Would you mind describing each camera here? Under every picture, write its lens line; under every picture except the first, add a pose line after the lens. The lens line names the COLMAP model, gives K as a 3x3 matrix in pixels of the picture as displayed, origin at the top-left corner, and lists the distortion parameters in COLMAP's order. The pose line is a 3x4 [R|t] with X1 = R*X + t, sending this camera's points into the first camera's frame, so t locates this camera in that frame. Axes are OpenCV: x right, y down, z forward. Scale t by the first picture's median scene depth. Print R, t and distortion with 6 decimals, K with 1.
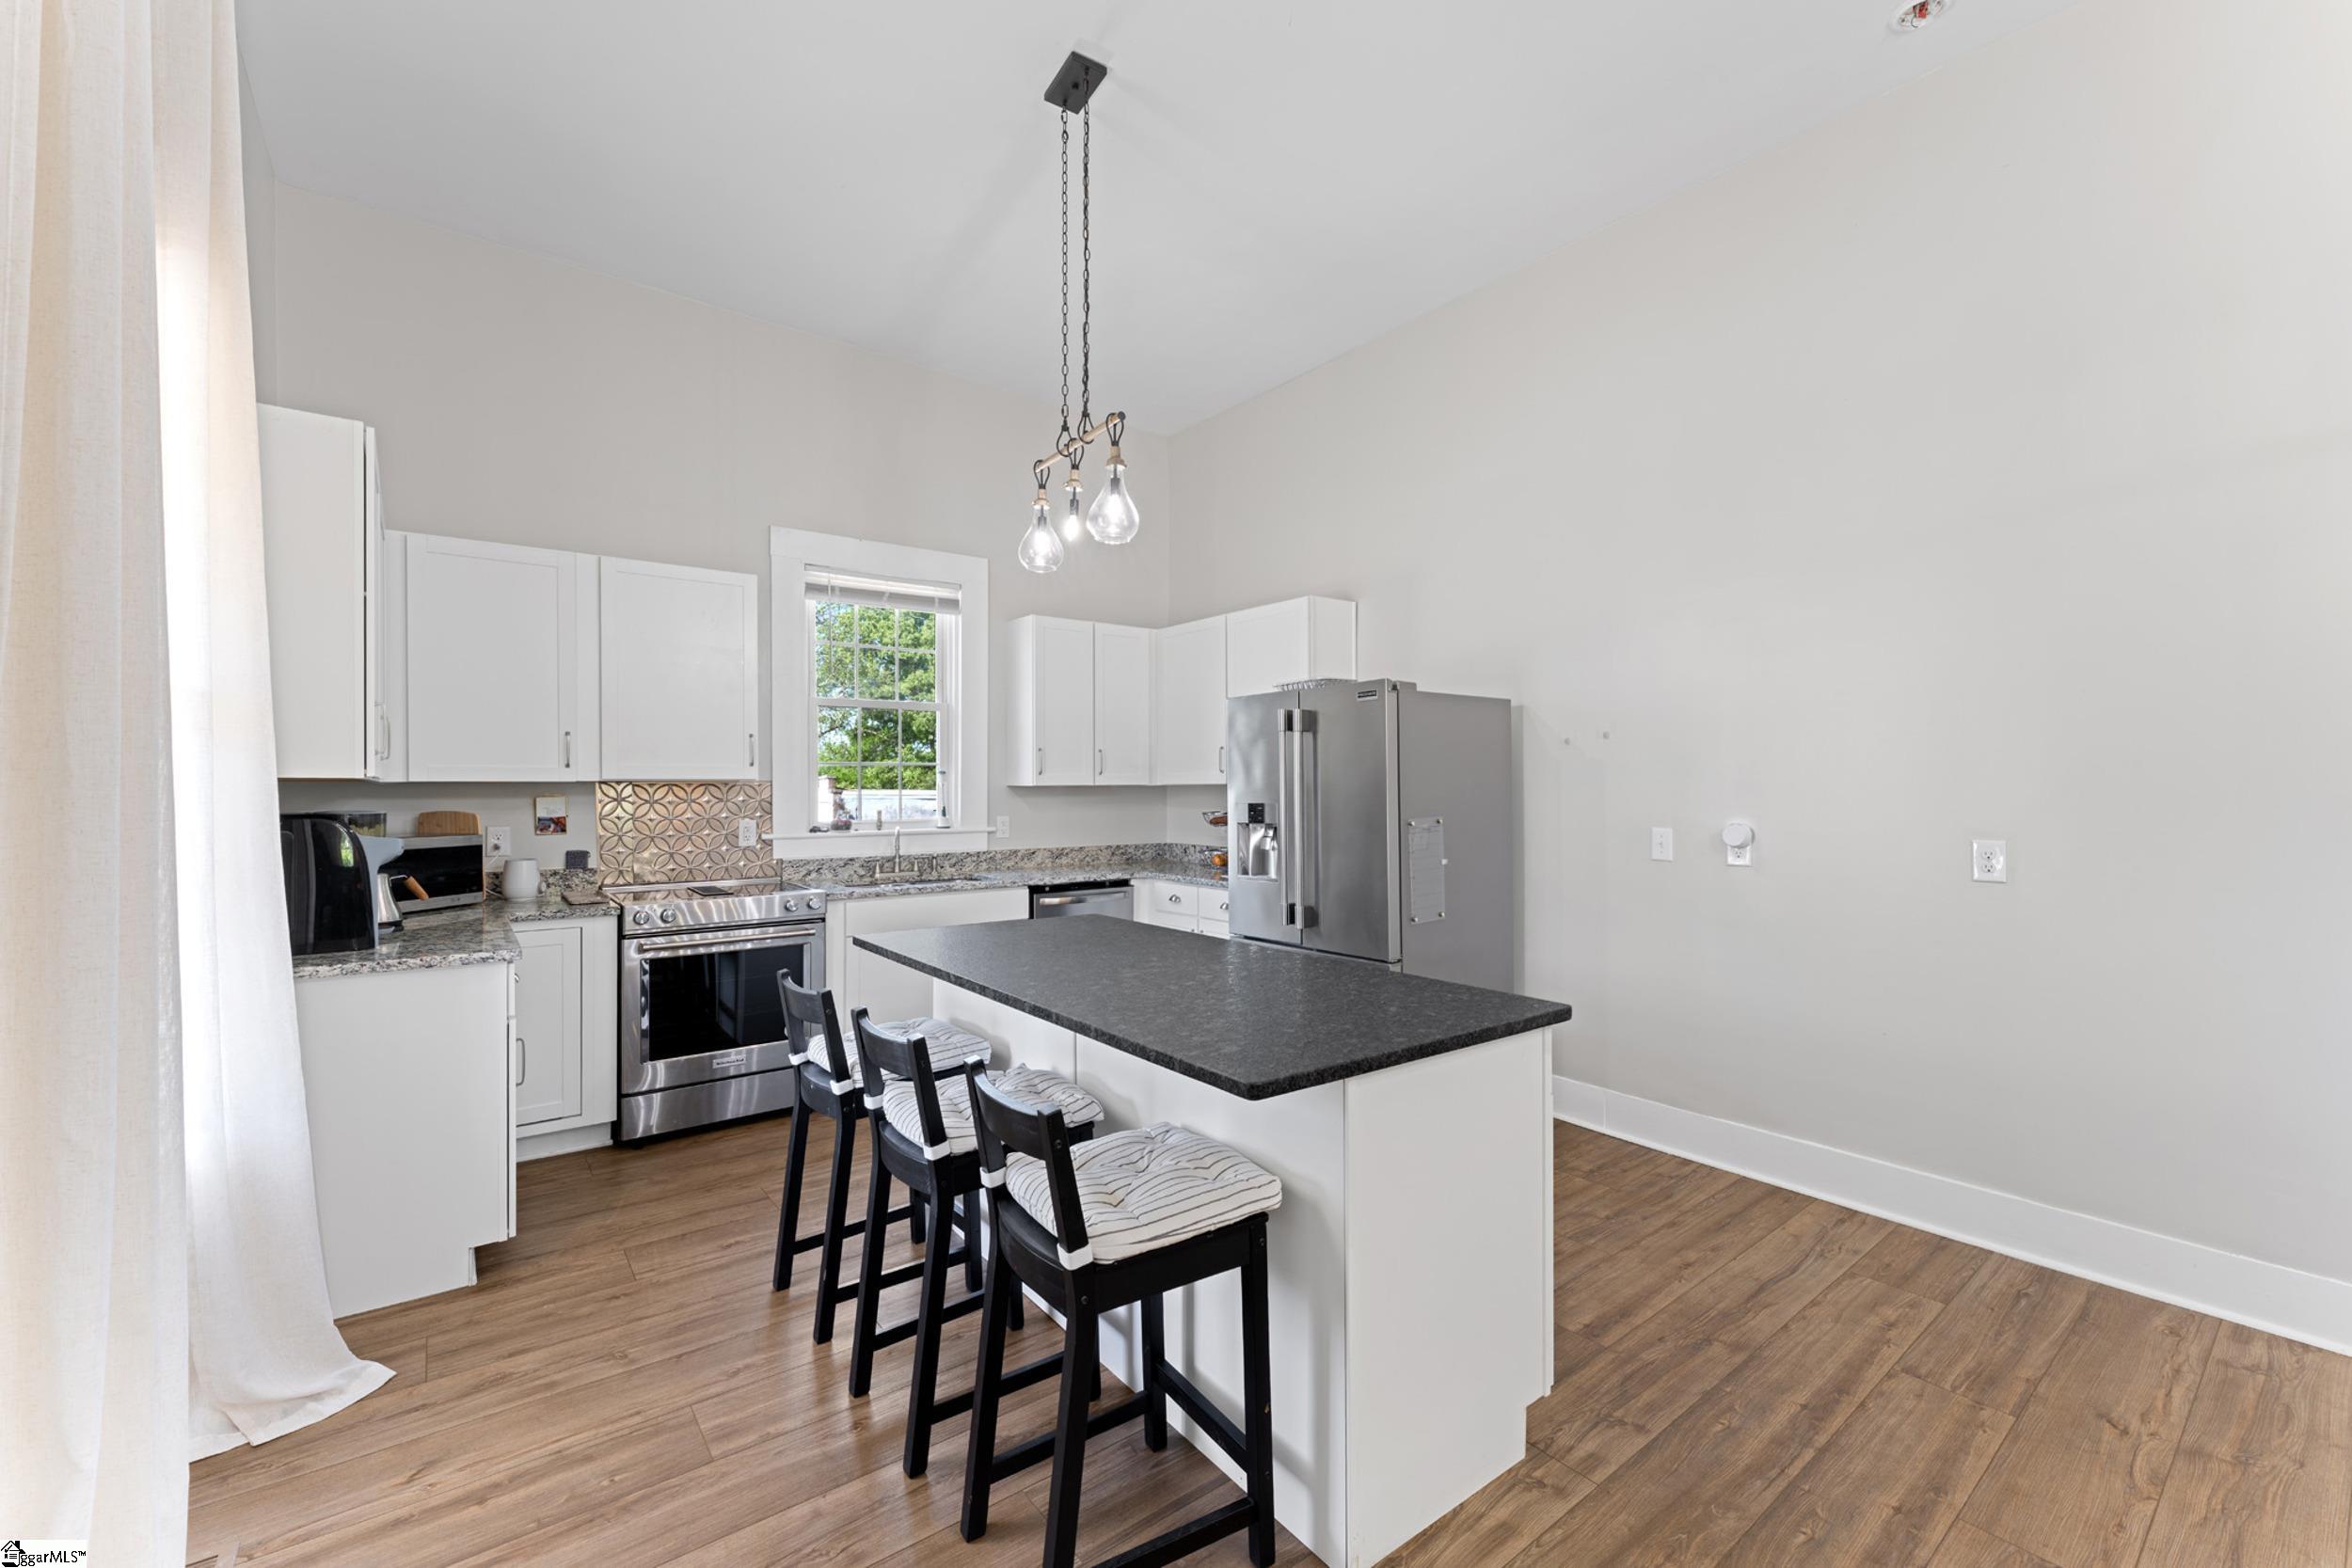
lens RADIAL K [[957.7, 0, 1177.3], [0, 957.7, 784.5], [0, 0, 1]] dist [-0.001858, 0.000616]
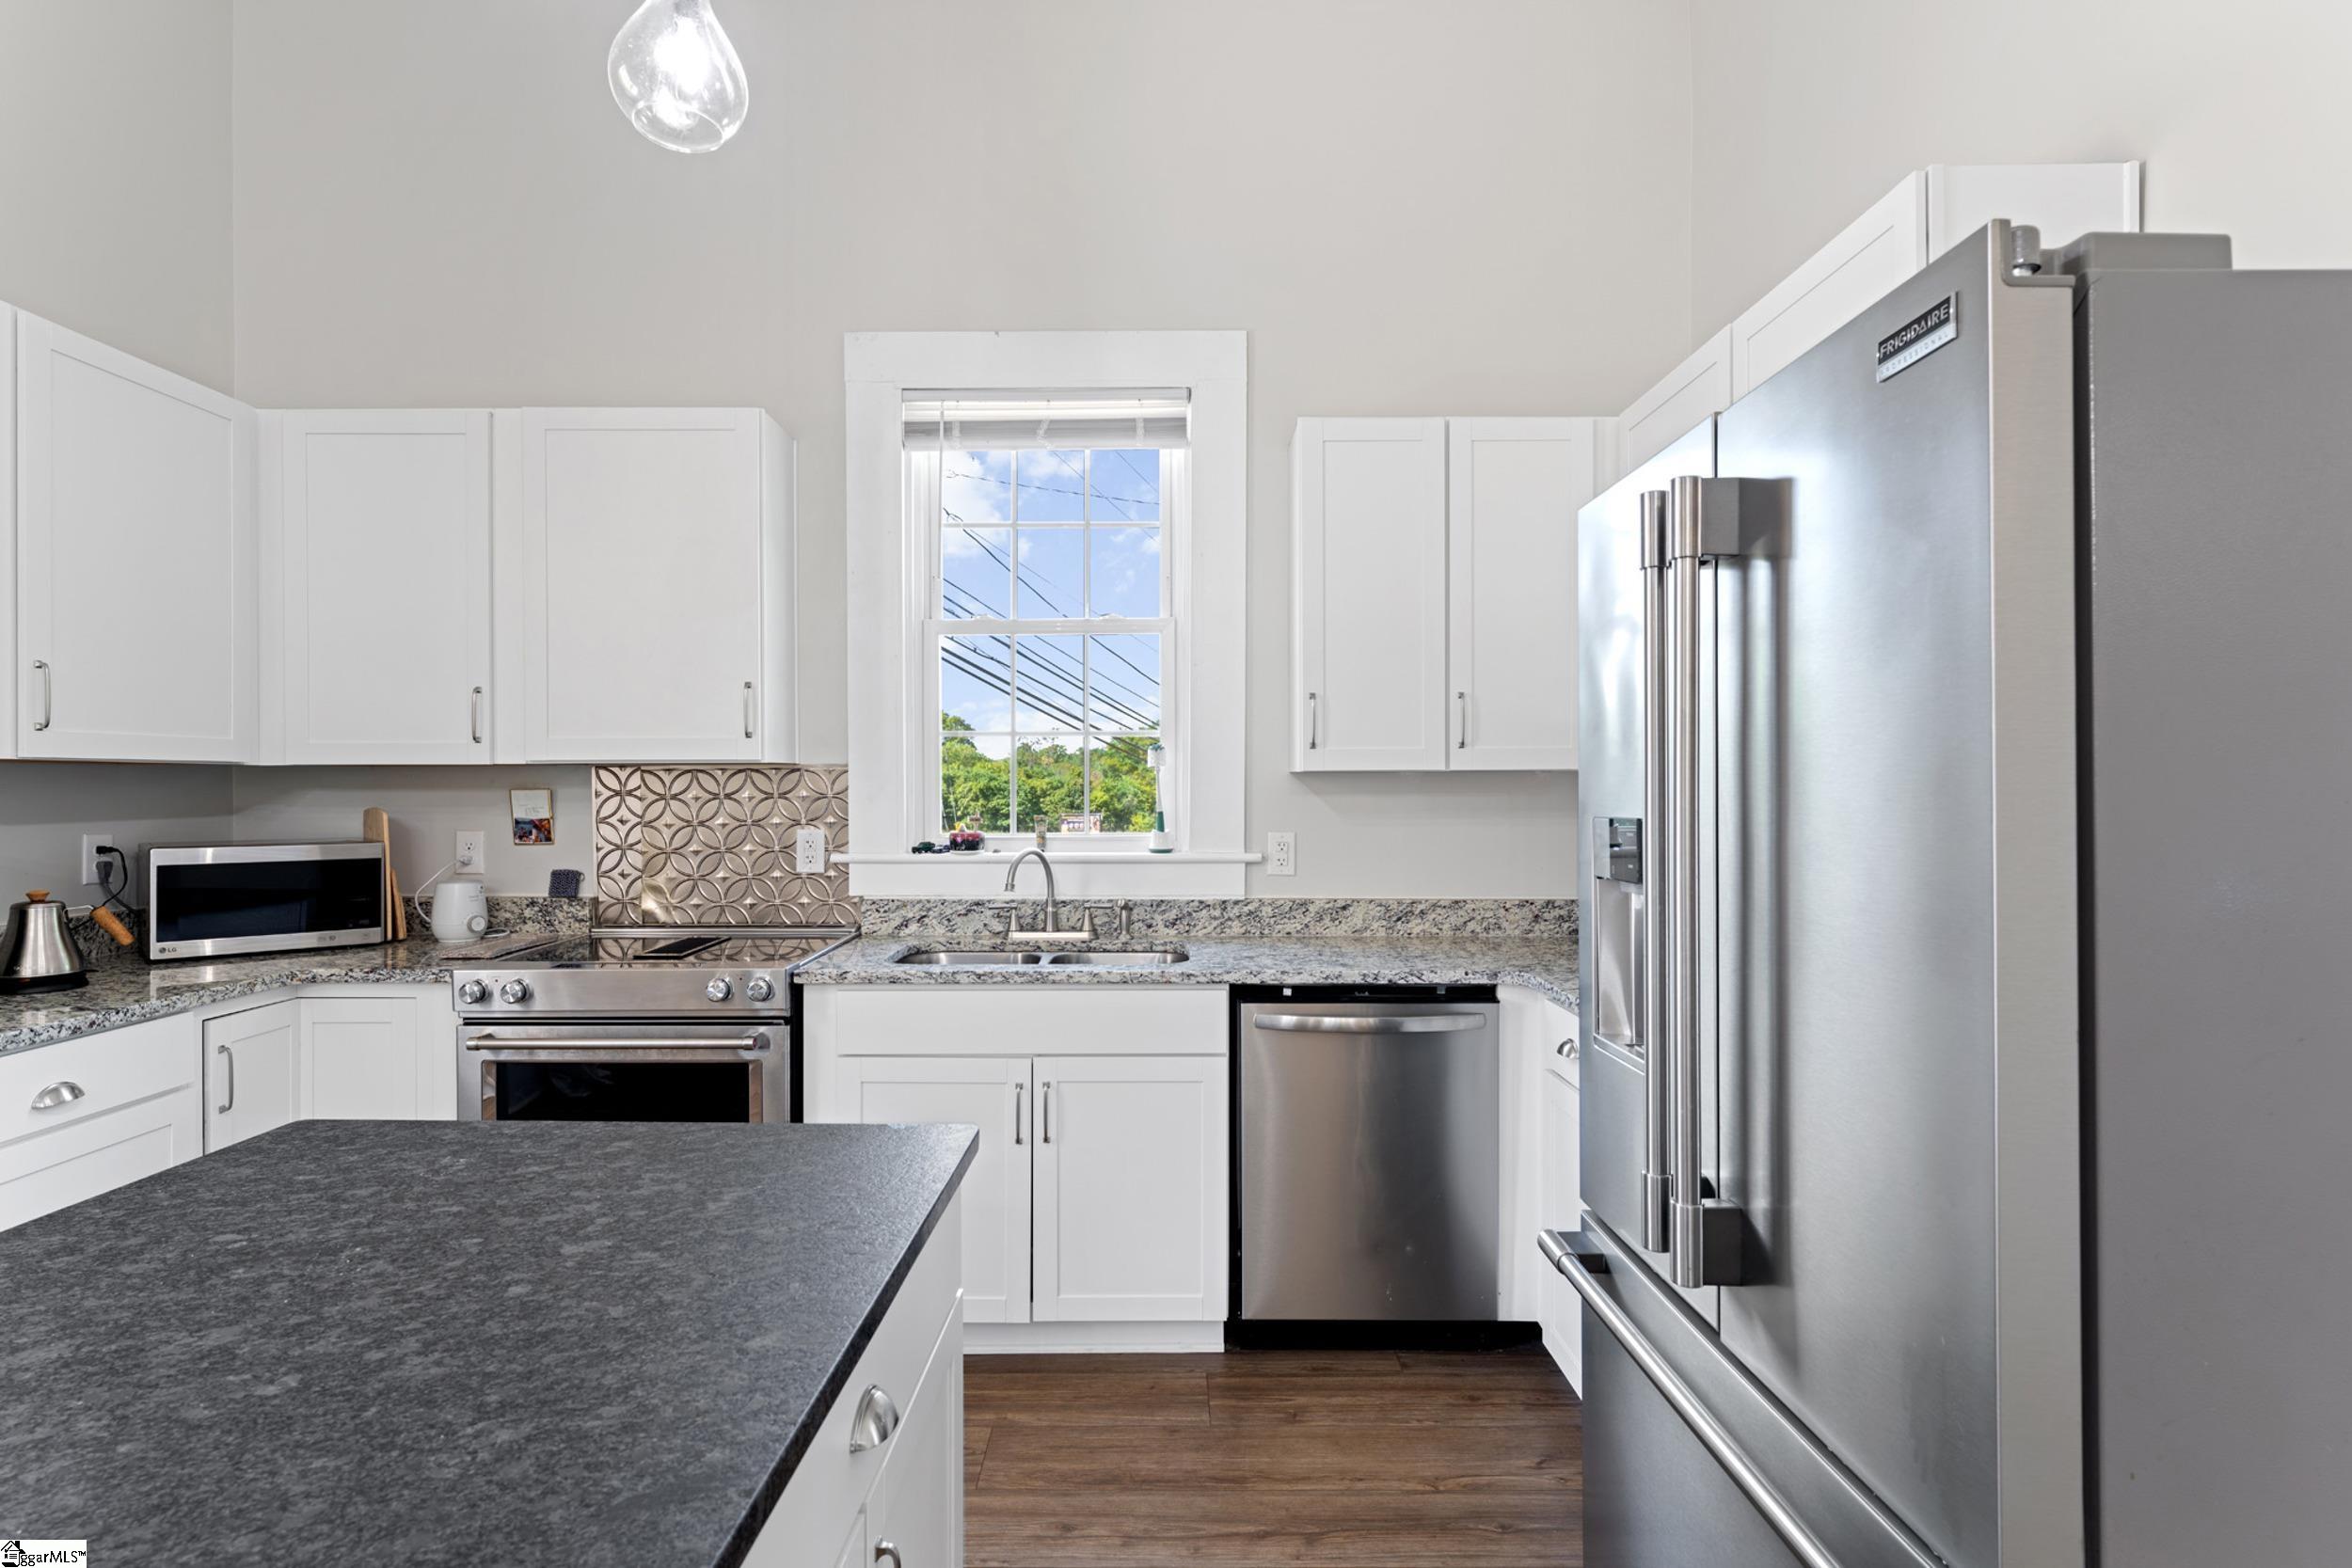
lens RADIAL K [[1181.7, 0, 1168.8], [0, 1181.7, 784.8], [0, 0, 1]] dist [-0.001629, 0.000798]
pose [[0.795242, 0.002256, -0.606288, 0.189377], [-0.000725, 0.999996, 0.002770, 0.007337], [0.606292, -0.001763, 0.795240, 0.574914]]
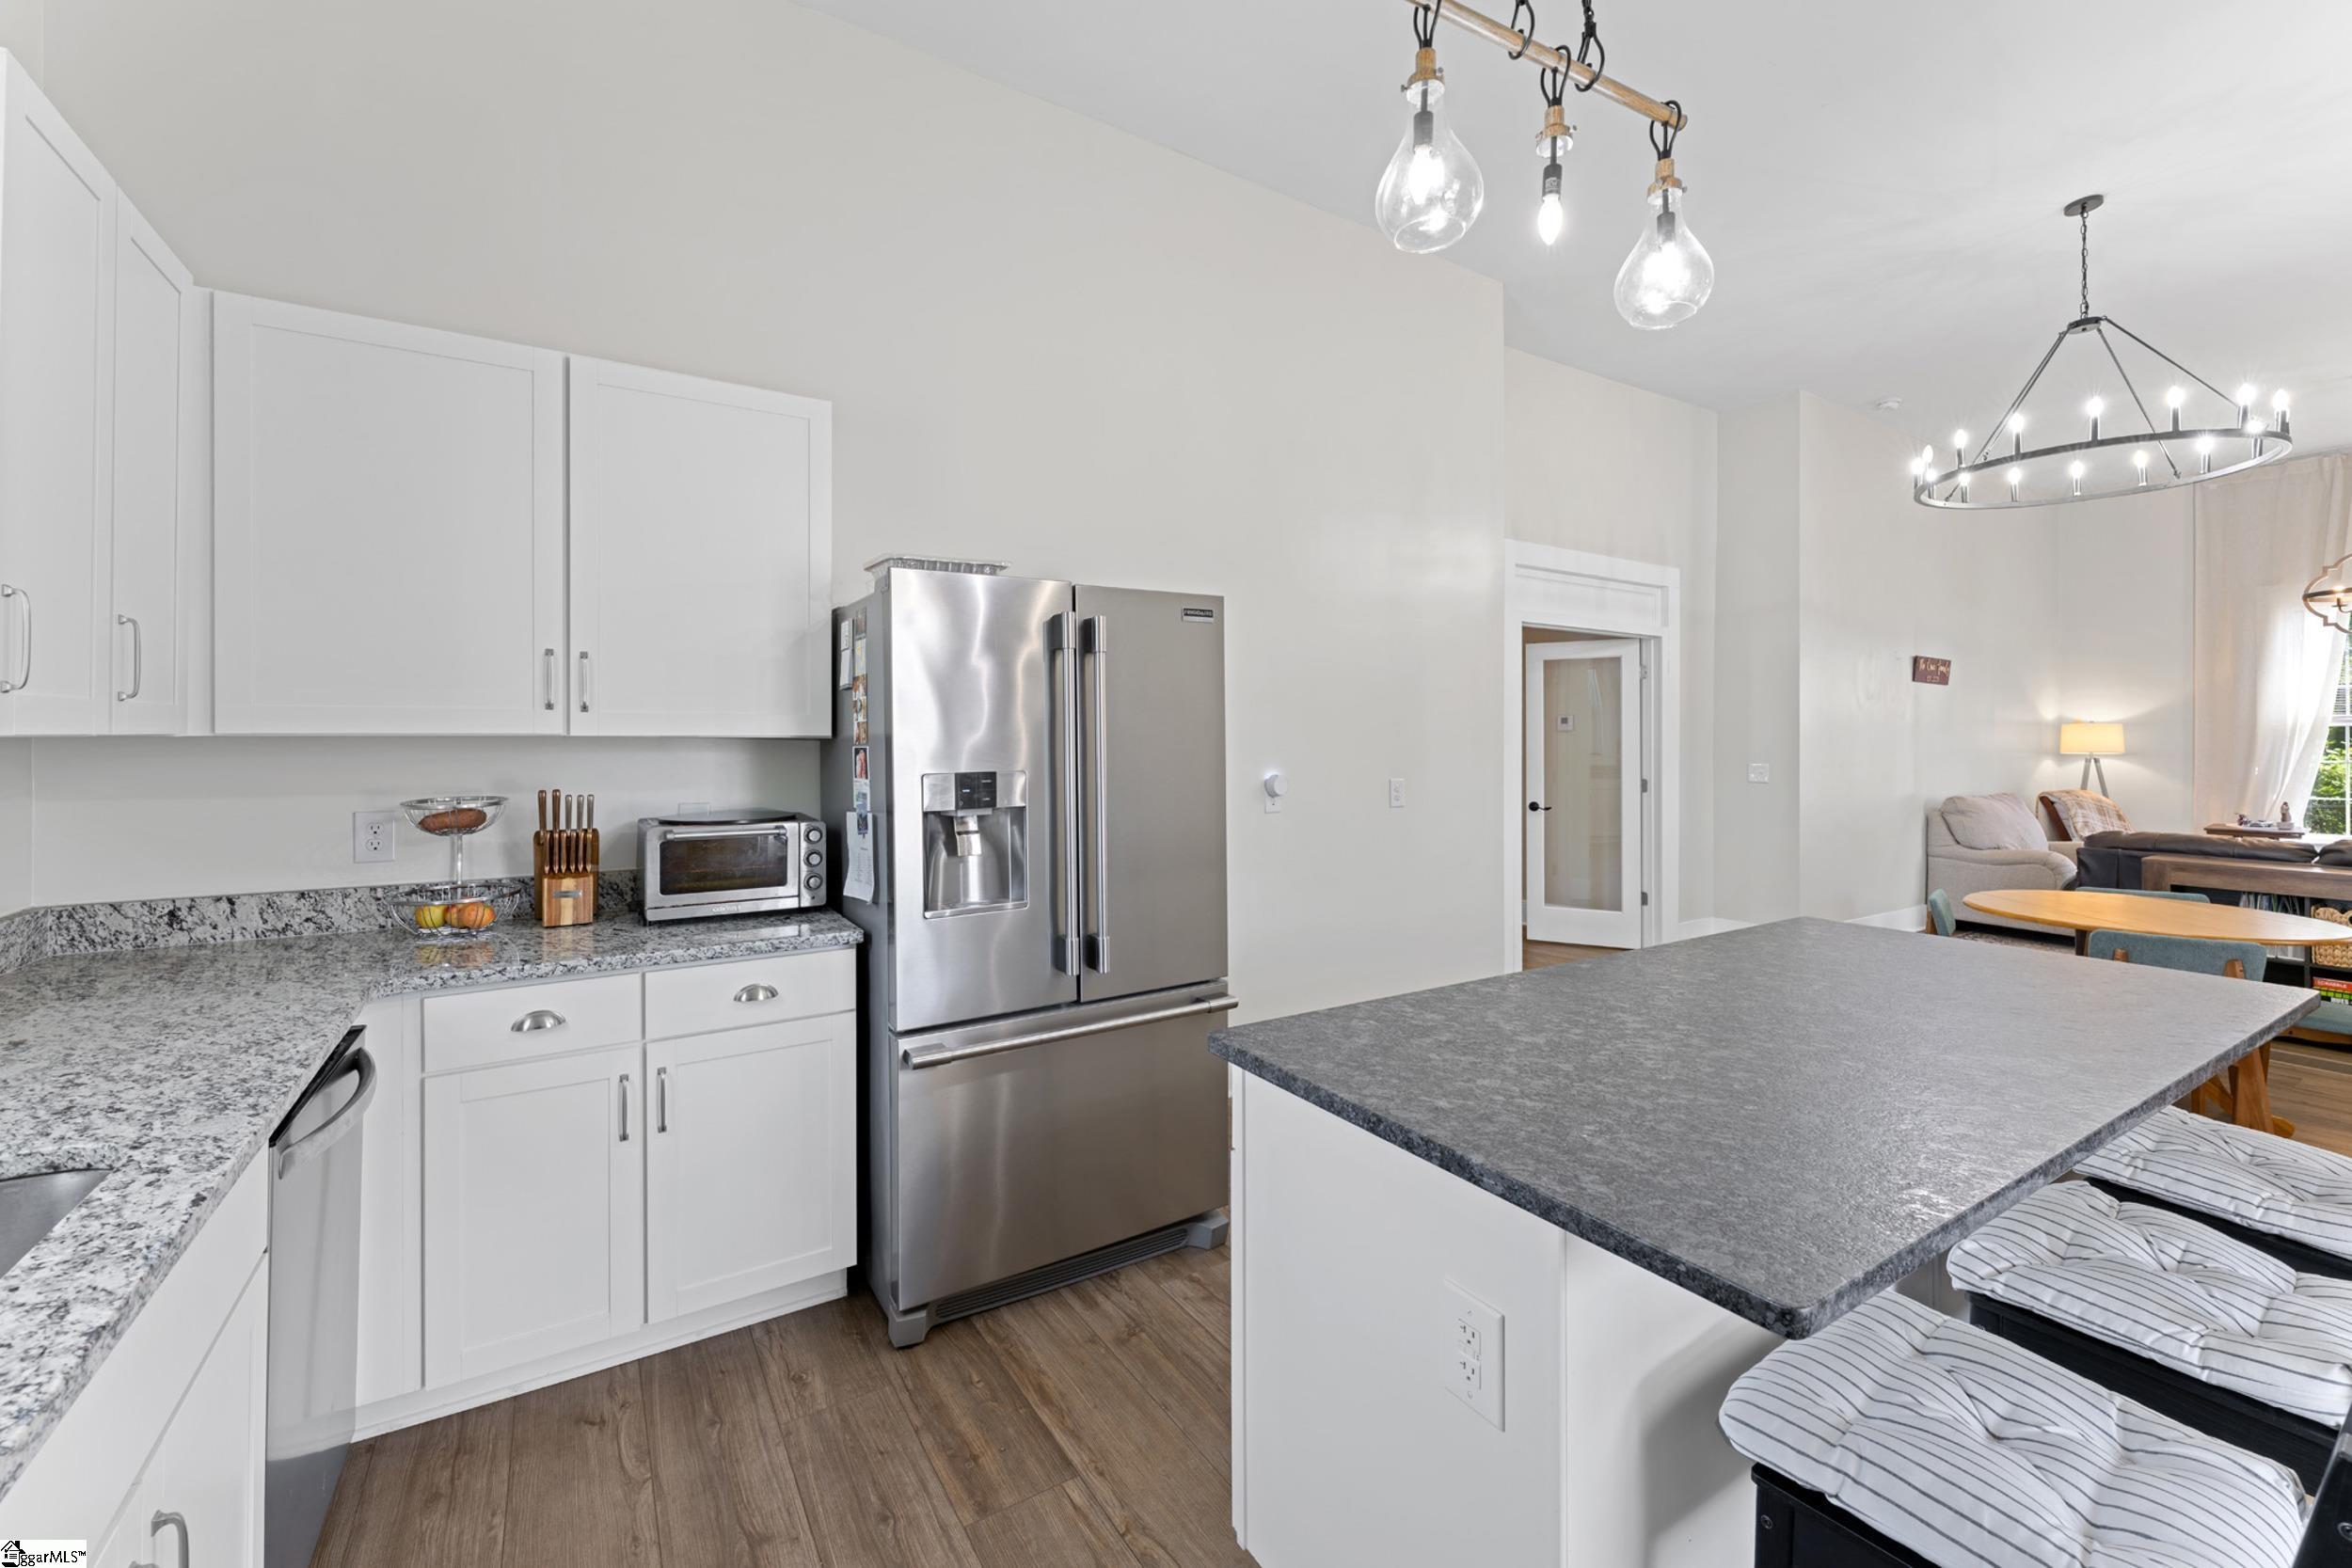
lens RADIAL K [[957.7, 0, 1164.4], [0, 957.7, 737.3], [0, 0, 1]] dist [-0.001858, 0.000616]
pose [[0.097890, 0.003320, 0.995192, -0.429600], [-0.007184, 0.999971, -0.002630, 0.001367], [-0.995171, -0.006892, 0.097911, 0.802887]]
